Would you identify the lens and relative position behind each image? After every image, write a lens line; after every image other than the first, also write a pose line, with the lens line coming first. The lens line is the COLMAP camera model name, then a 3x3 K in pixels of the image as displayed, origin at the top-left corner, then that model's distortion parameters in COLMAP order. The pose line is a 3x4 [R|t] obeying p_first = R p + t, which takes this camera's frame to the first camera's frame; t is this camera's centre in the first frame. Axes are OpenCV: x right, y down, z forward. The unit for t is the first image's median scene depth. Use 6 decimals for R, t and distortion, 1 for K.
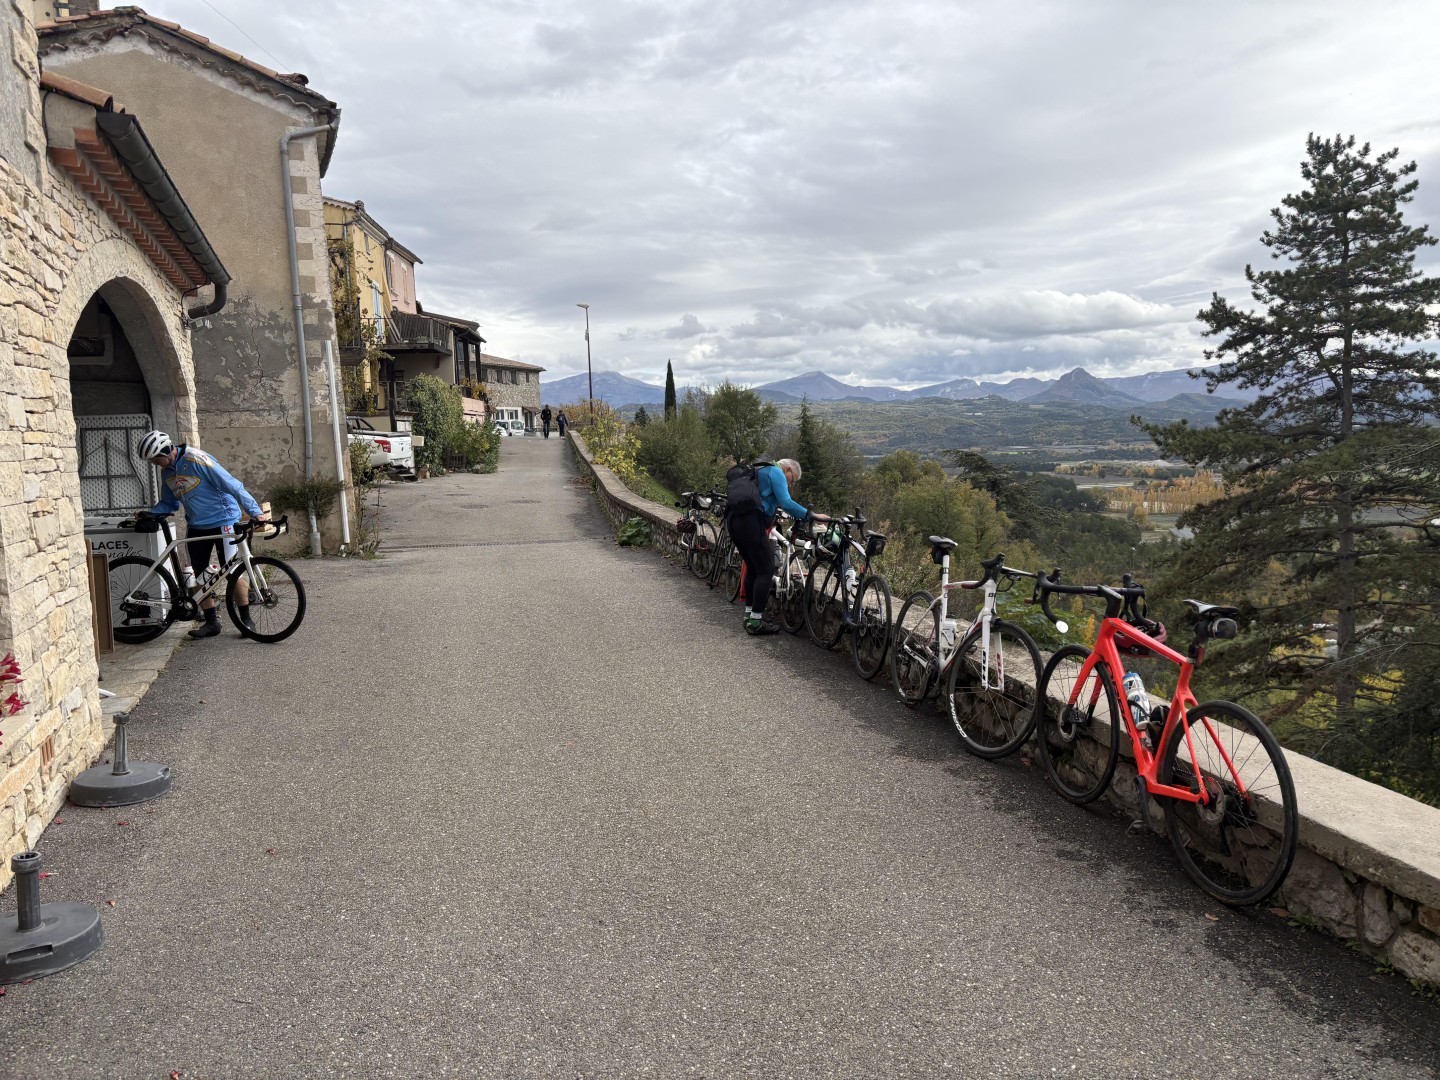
lens RADIAL K [[1094.1, 0, 693.8], [0, 1094.1, 538.2], [0, 0, 1]] dist [0.076628, -0.067546]
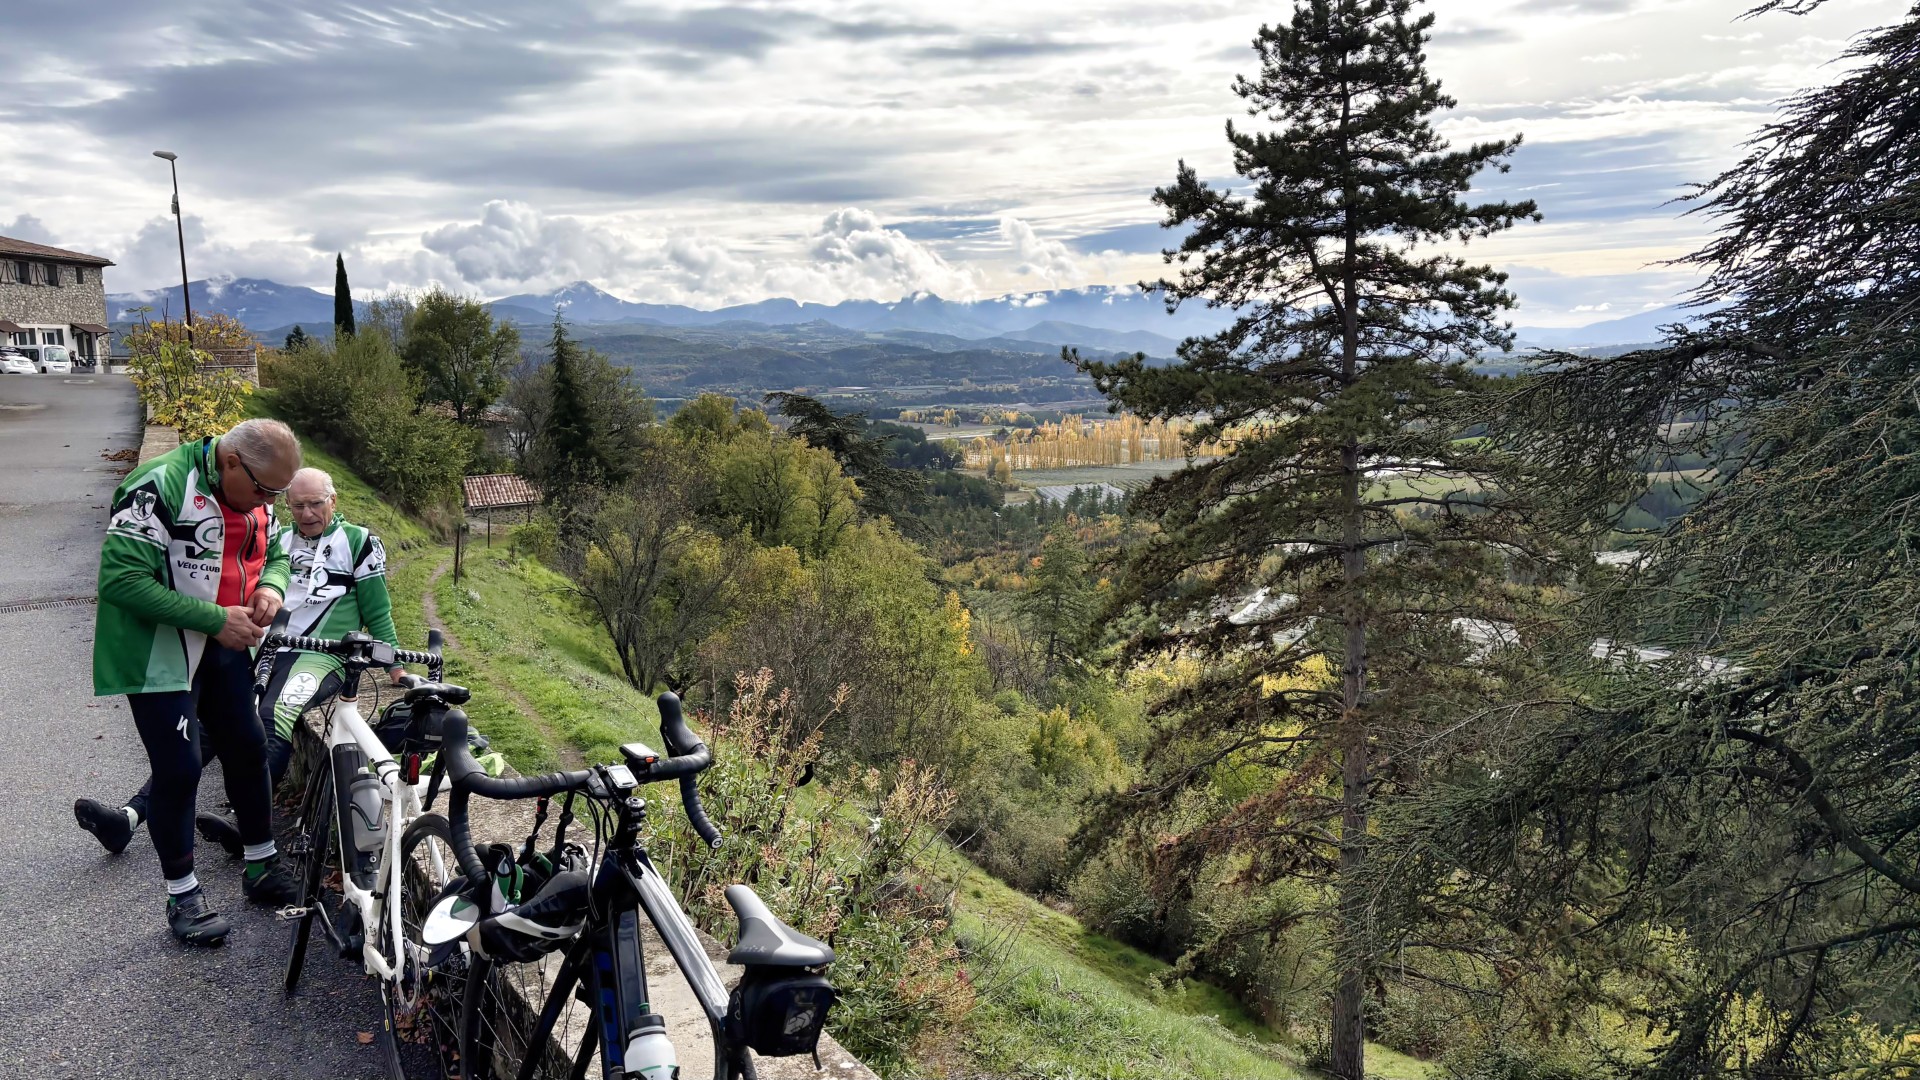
lens RADIAL K [[1435.3, 0, 983.2], [0, 1435.3, 535.4], [0, 0, 1]] dist [0.066774, -0.088307]
pose [[0.929479, -0.042482, 0.366421, 0.033144], [0.035163, 0.999027, 0.026628, -0.023390], [-0.367195, -0.011865, 0.930068, 0.227793]]
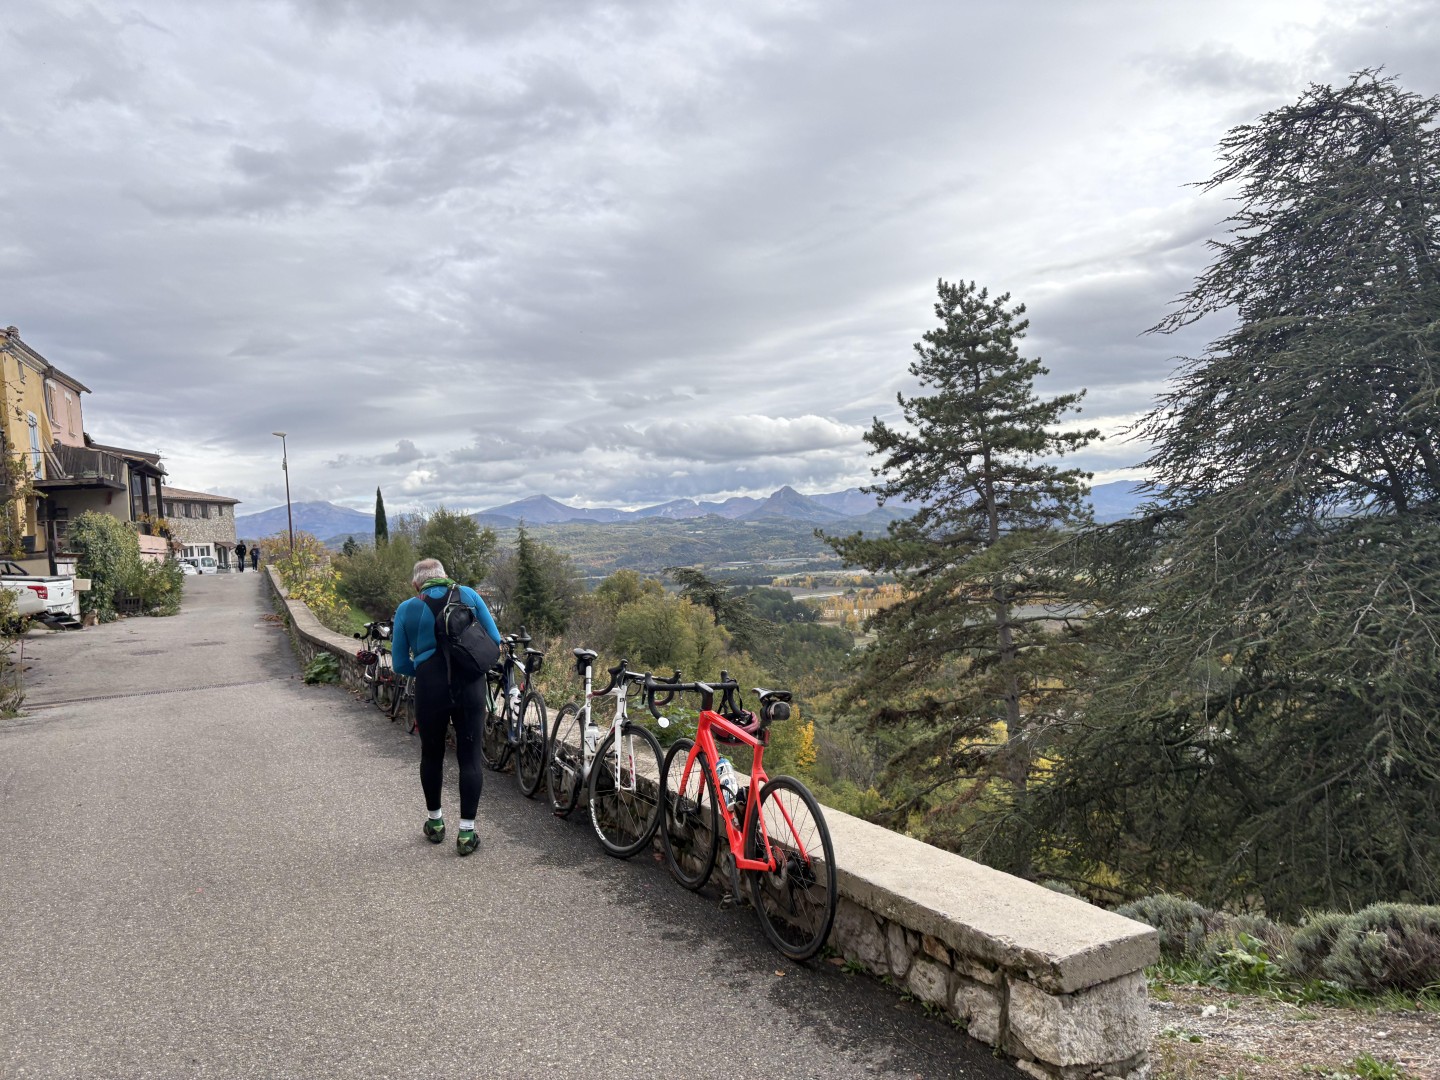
lens RADIAL K [[1115.0, 0, 673.4], [0, 1115.0, 532.6], [0, 0, 1]] dist [0.095438, -0.143971]
pose [[0.973575, -0.037041, 0.225343, 0.017744], [0.063103, 0.991974, -0.109573, 0.002581], [-0.219476, 0.120897, 0.968098, -0.019101]]
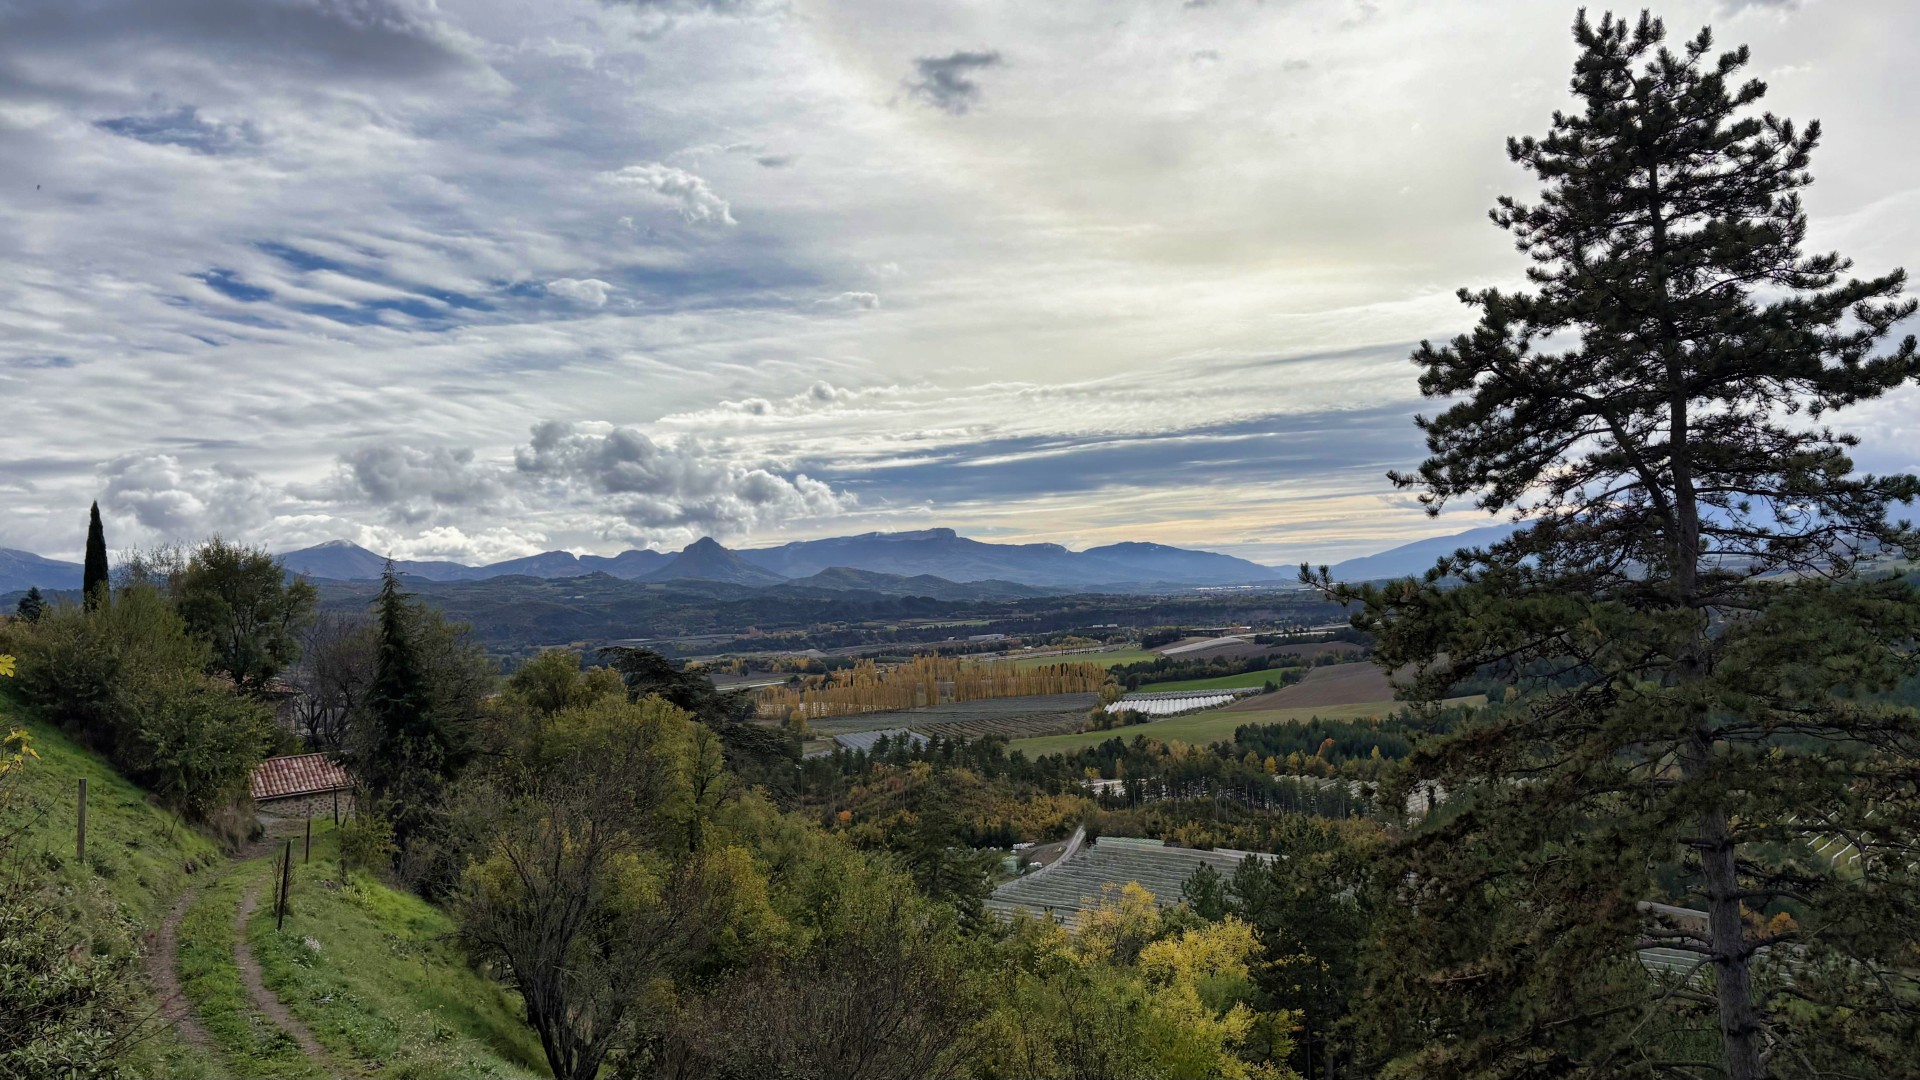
lens RADIAL K [[1405.7, 0, 960.0], [0, 1405.7, 540.0], [0, 0, 1]] dist [0.005824, 0.005910]
pose [[0.862102, 0.000199, 0.506735, -0.017919], [0.077477, 0.988191, -0.132199, -0.056357], [-0.500777, 0.153229, 0.851905, 0.587652]]
